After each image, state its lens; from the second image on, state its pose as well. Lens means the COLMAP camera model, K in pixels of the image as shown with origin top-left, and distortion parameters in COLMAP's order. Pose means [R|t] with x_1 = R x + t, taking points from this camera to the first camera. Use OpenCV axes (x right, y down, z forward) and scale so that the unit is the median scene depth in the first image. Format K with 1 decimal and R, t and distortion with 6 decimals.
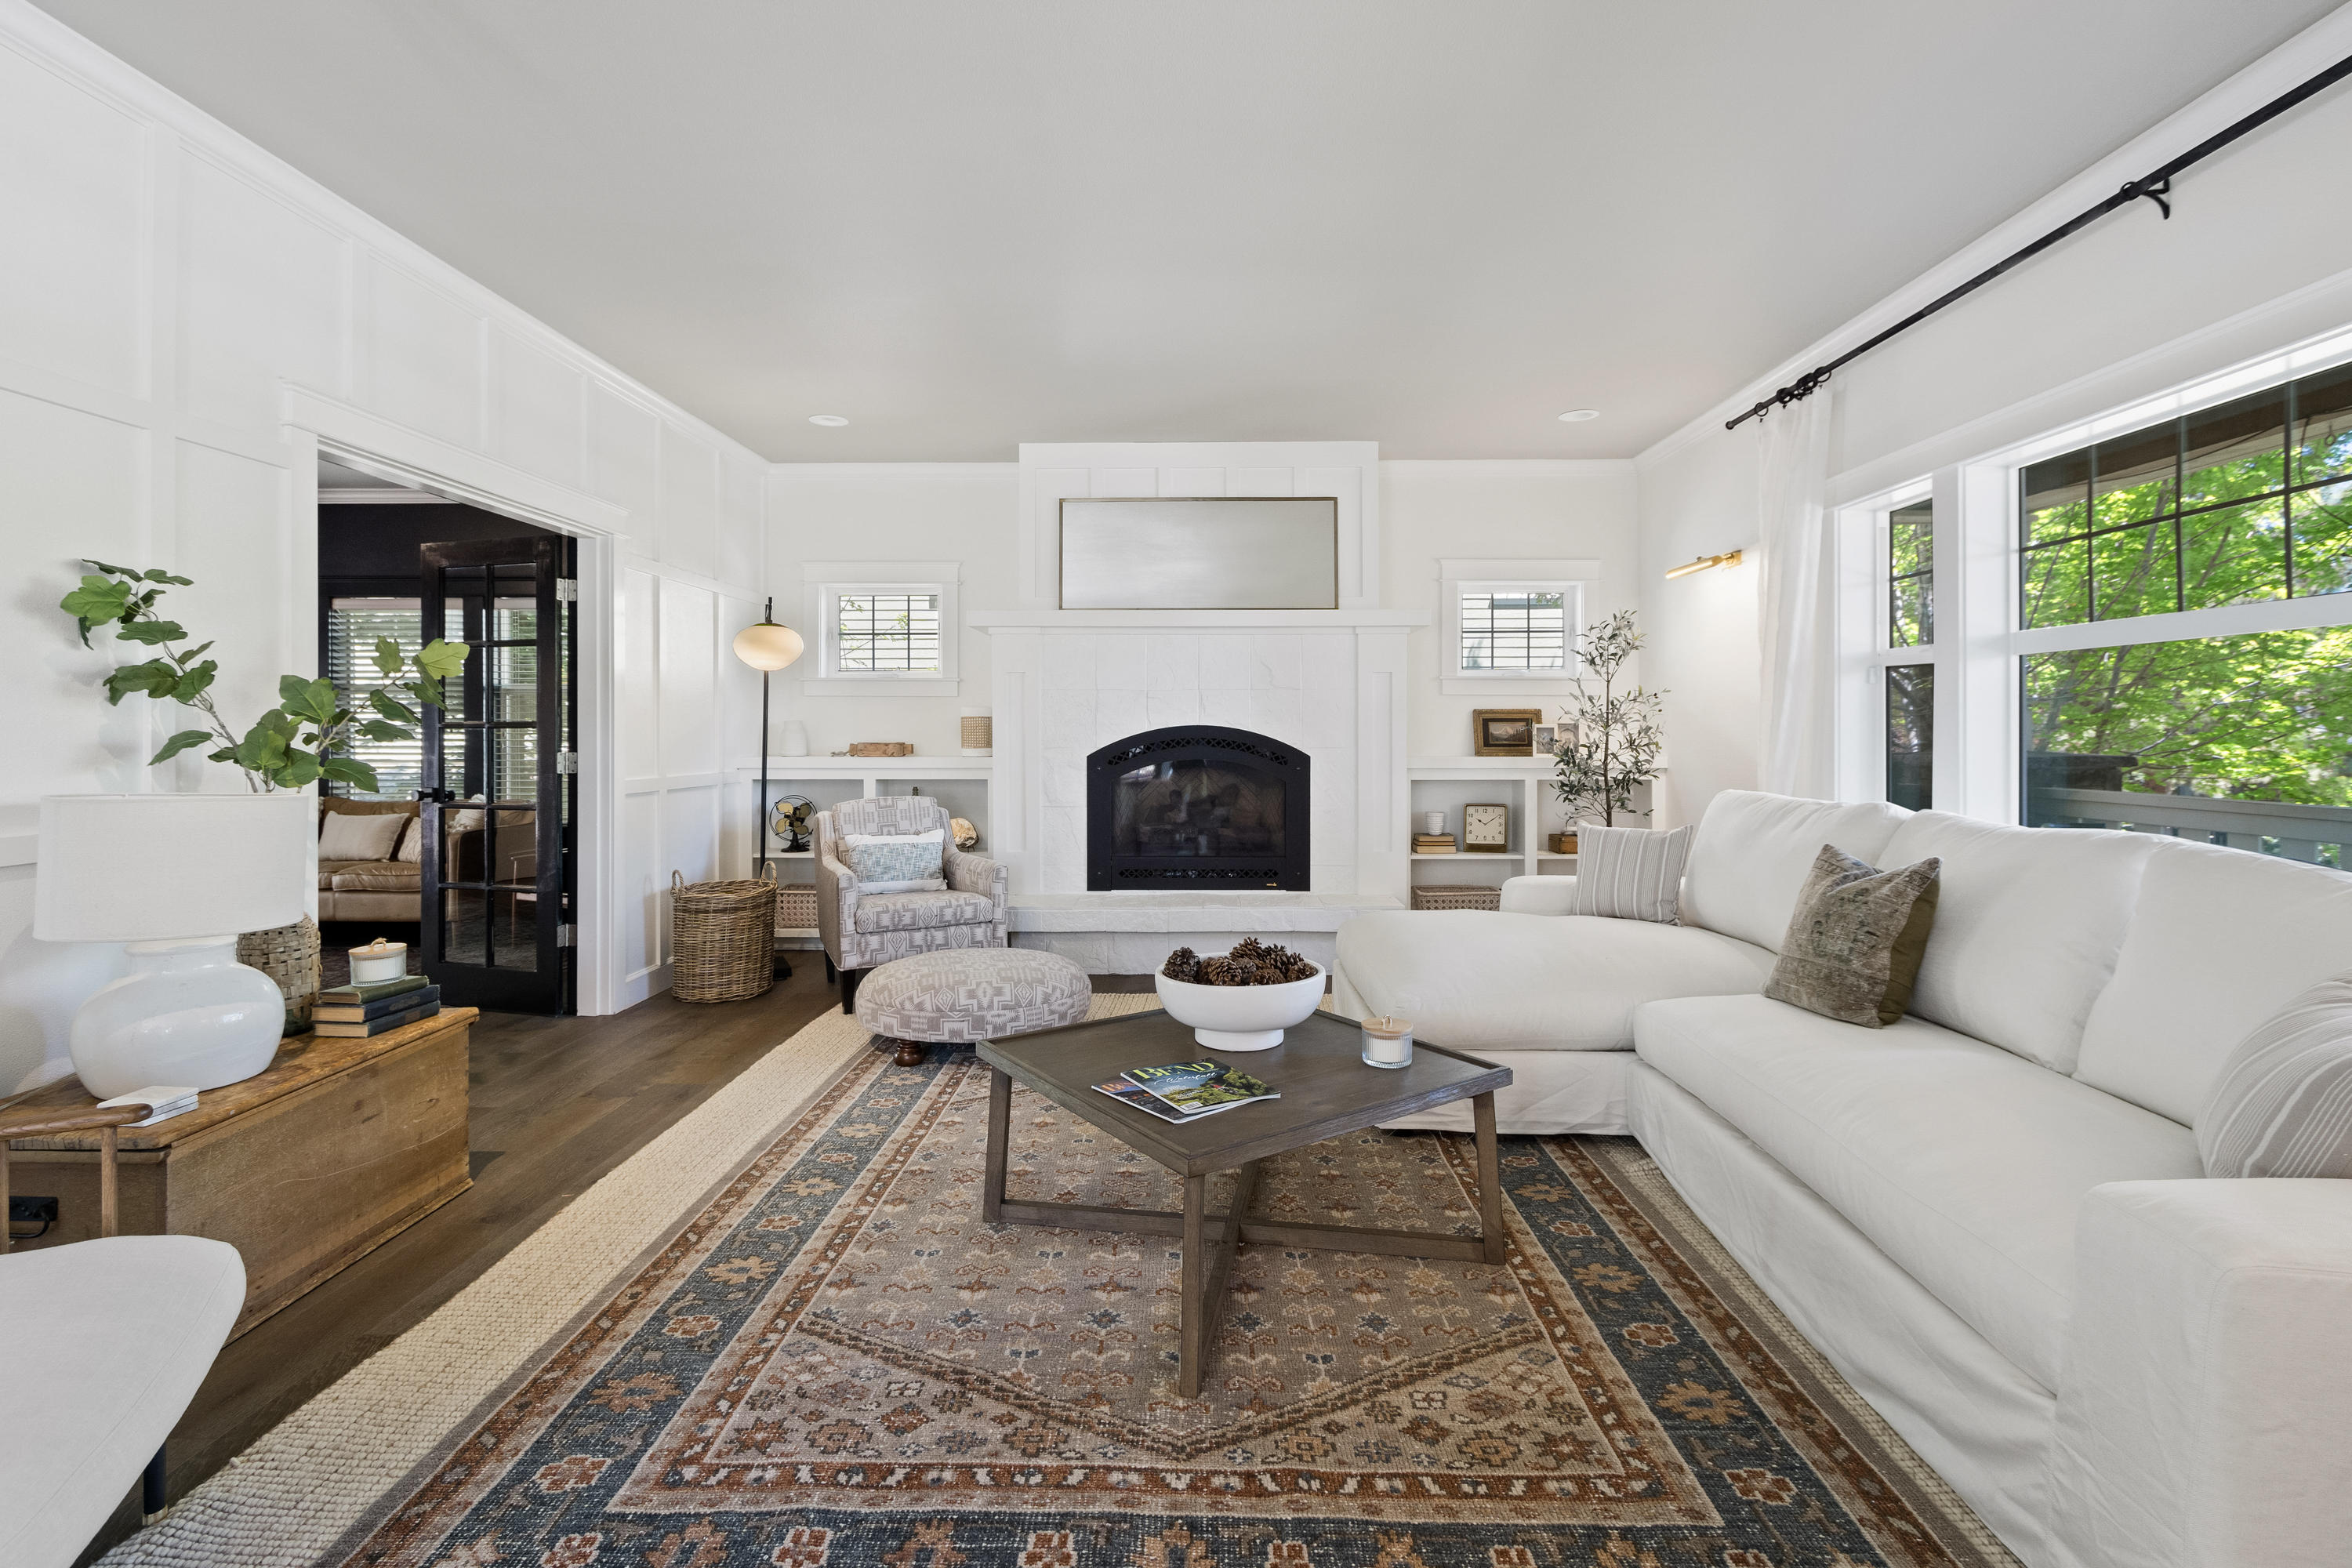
lens RADIAL K [[1069.4, 0, 1187.9], [0, 1069.4, 745.4], [0, 0, 1]] dist [0.008211, -0.002377]
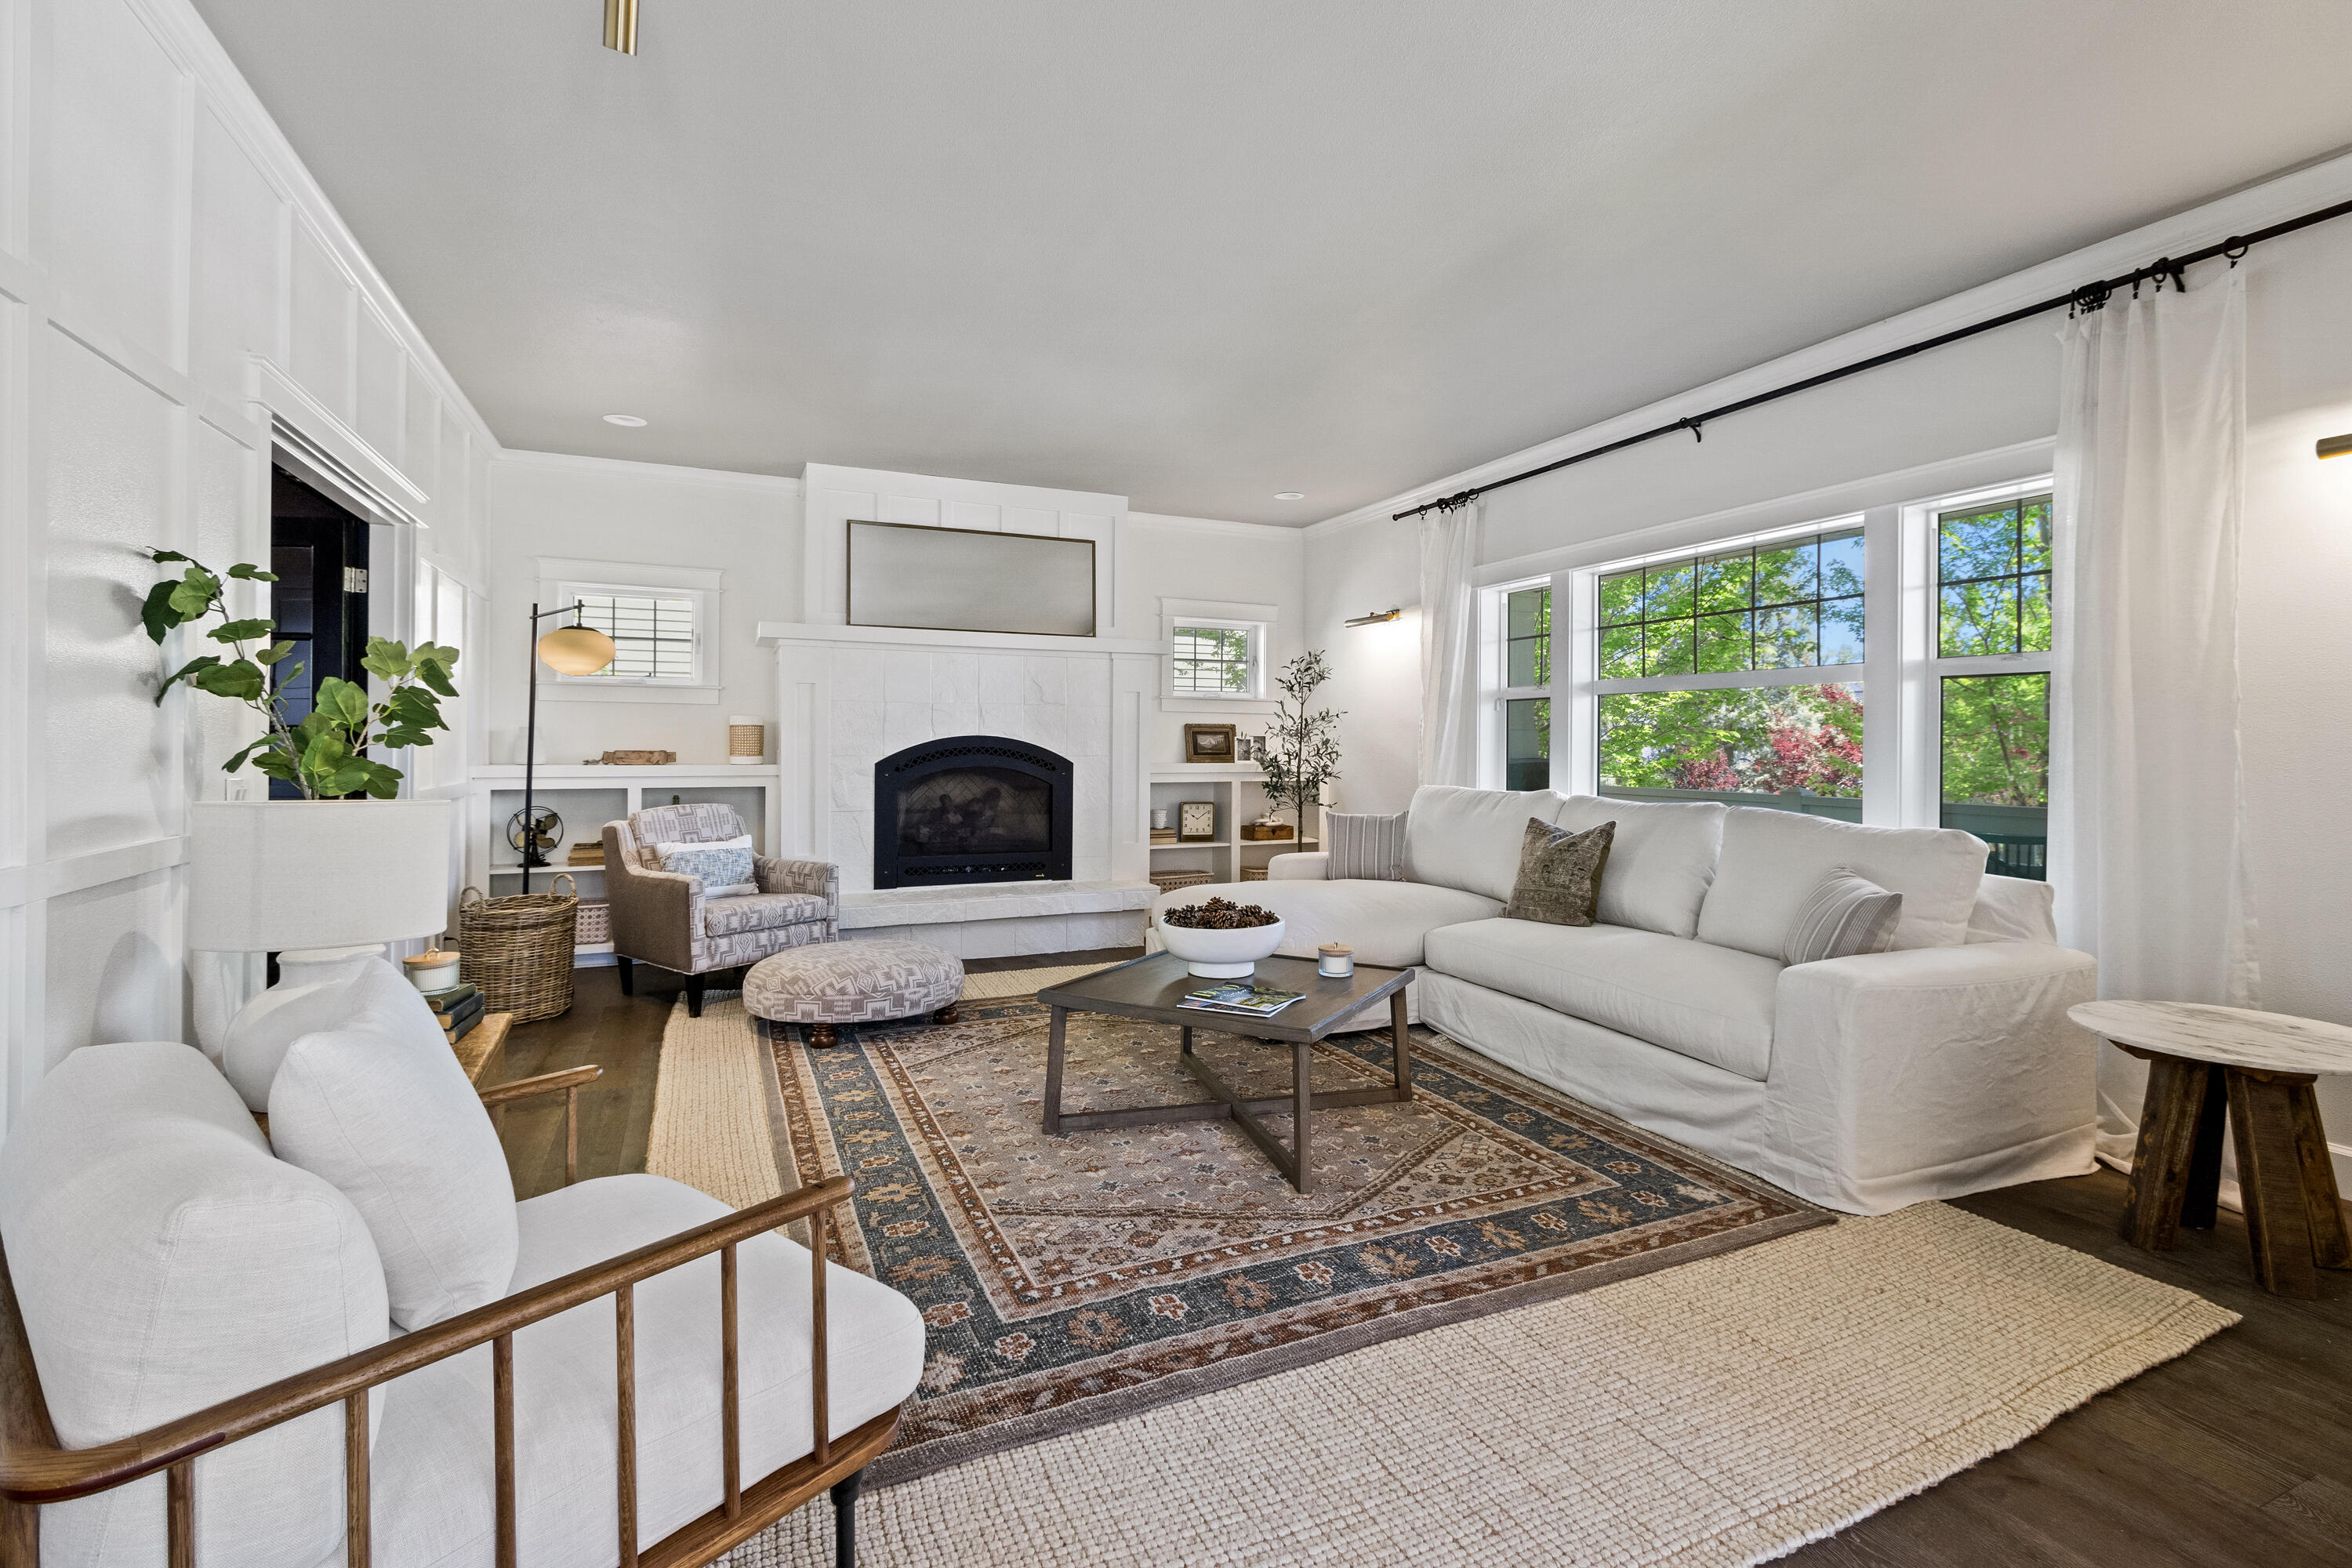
lens RADIAL K [[1069.4, 0, 1165.1], [0, 1069.4, 763.8], [0, 0, 1]] dist [0.008211, -0.002377]
pose [[0.905305, -0.003176, 0.424751, -0.418282], [-0.000169, 0.999969, 0.007838, 0.002838], [-0.424763, -0.007167, 0.905276, -0.129520]]
